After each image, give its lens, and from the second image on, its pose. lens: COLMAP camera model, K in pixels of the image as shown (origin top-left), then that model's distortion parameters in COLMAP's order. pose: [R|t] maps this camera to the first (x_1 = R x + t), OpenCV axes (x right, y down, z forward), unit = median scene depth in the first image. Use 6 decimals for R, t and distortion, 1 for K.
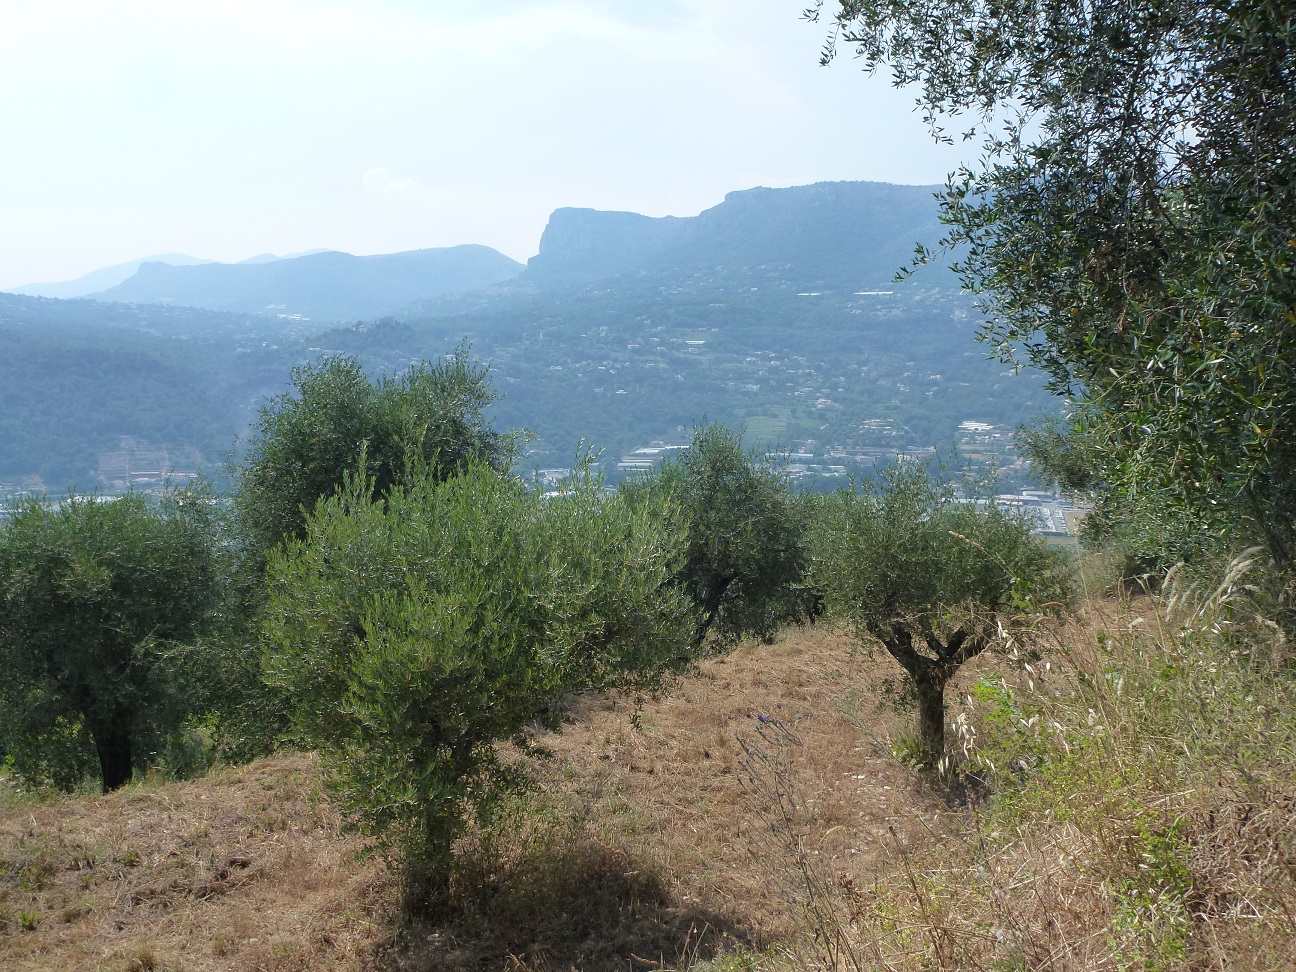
lens RADIAL K [[1175.6, 0, 648.4], [0, 1175.6, 488.3], [0, 0, 1]] dist [-0.024945, 0.000000]
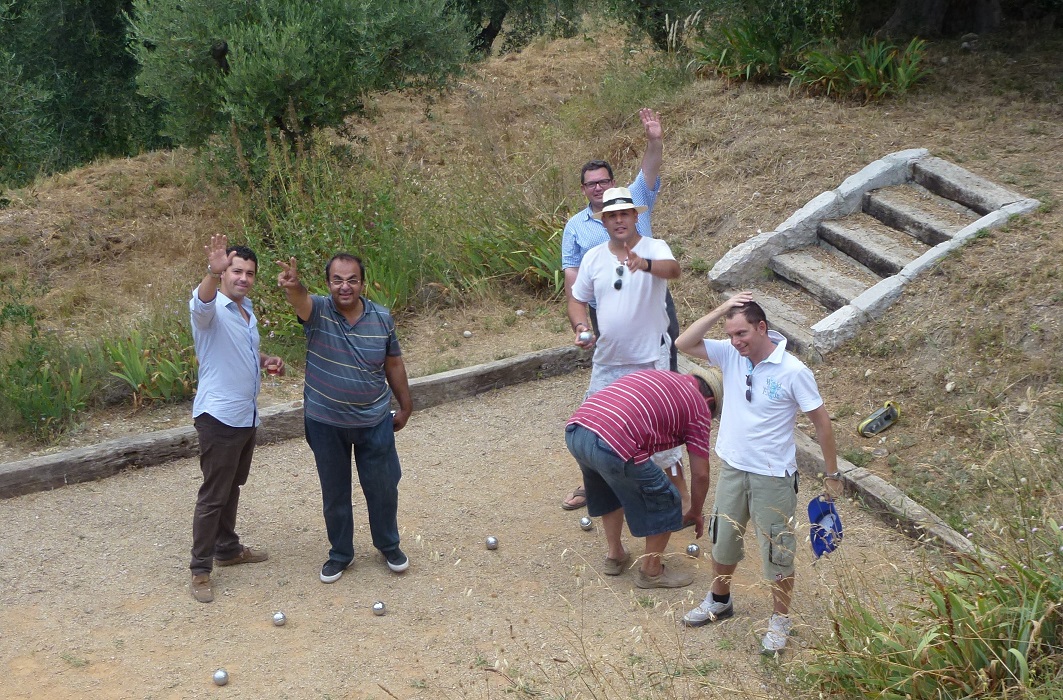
lens RADIAL K [[1790.1, 0, 531.9], [0, 1790.1, 351.5], [0, 0, 1]] dist [-0.014156, 0.000000]
pose [[0.998038, -0.040579, 0.047671, -0.001496], [0.023940, 0.950986, 0.308306, -0.143979], [-0.057845, -0.306560, 0.950092, -0.880262]]
